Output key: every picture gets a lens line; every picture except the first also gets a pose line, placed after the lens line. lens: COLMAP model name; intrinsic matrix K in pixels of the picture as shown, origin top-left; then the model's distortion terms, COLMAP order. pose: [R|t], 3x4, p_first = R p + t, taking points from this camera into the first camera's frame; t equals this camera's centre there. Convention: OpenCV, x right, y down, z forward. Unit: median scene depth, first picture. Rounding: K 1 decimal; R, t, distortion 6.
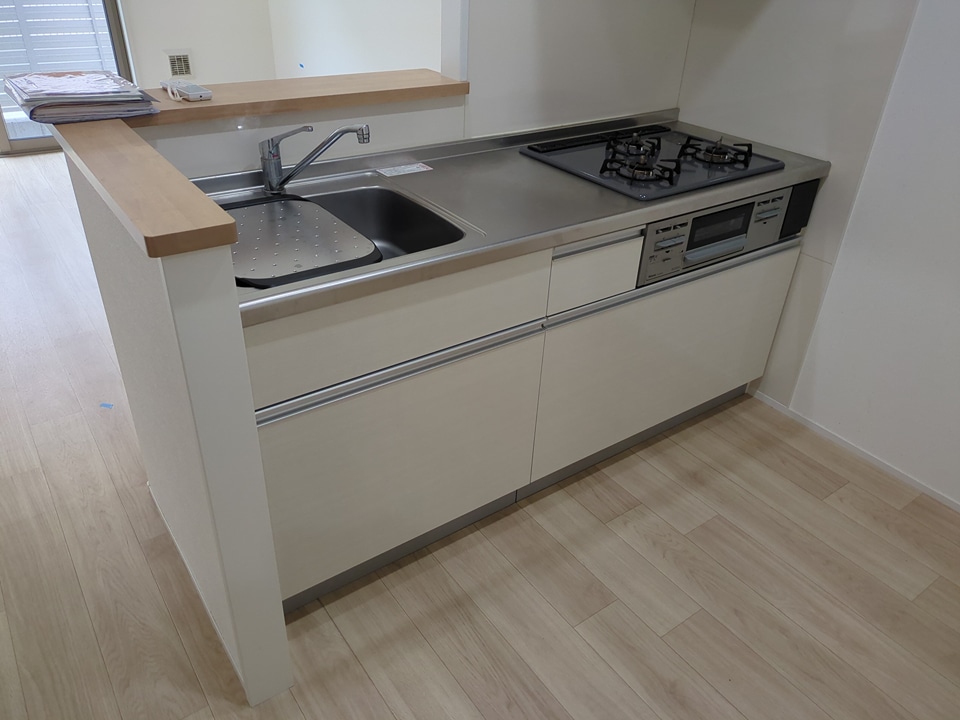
lens RADIAL K [[720.1, 0, 474.8], [0, 720.1, 355.6], [0, 0, 1]] dist [0.016168, 0.000479]
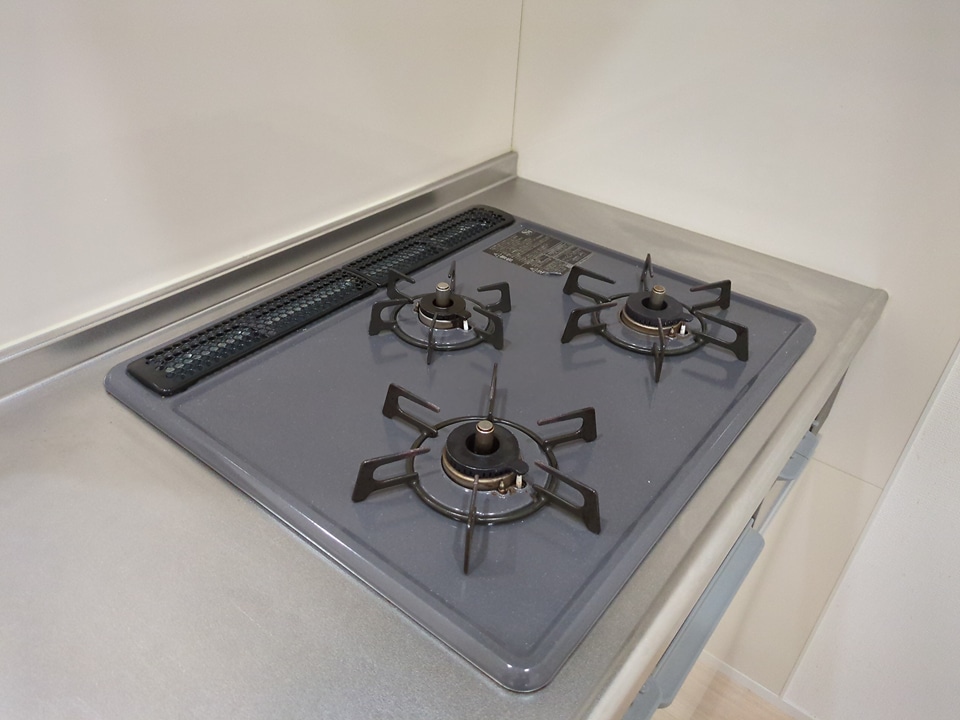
lens RADIAL K [[720.1, 0, 474.8], [0, 720.1, 355.6], [0, 0, 1]] dist [0.016168, 0.000479]
pose [[0.959438, -0.154284, 0.235955, 0.158565], [0.137516, 0.986755, 0.086040, -0.326800], [-0.246104, -0.050103, 0.967948, 0.693385]]
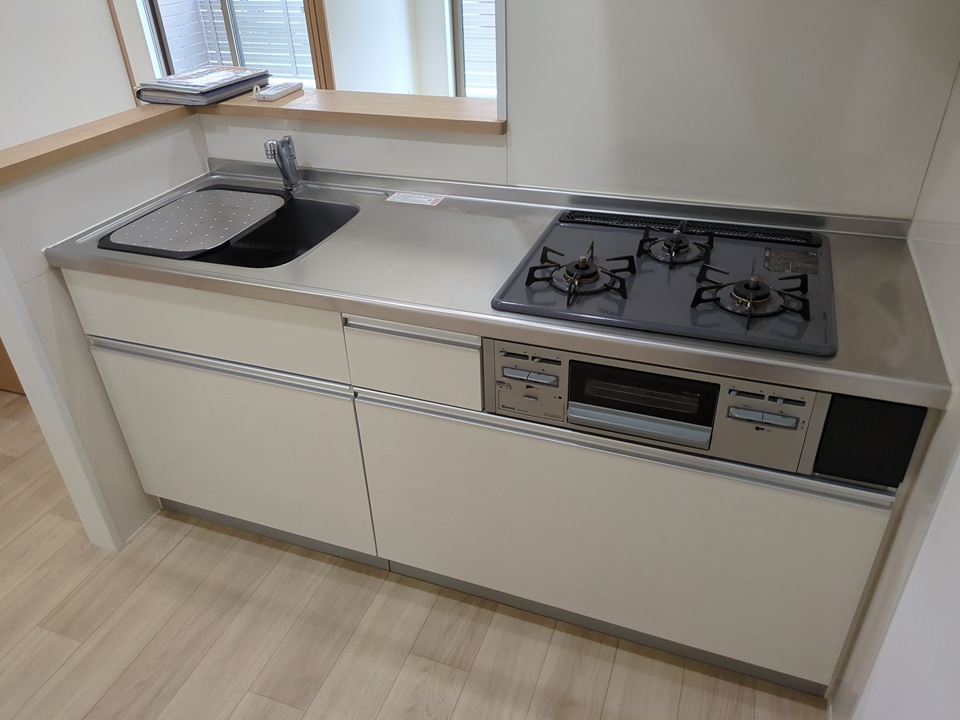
lens RADIAL K [[720.1, 0, 474.8], [0, 720.1, 355.6], [0, 0, 1]] dist [0.016168, 0.000479]
pose [[0.553082, 0.389645, -0.736394, 0.729368], [-0.381574, 0.904209, 0.191852, -0.279554], [0.740608, 0.174879, 0.648781, 0.461569]]
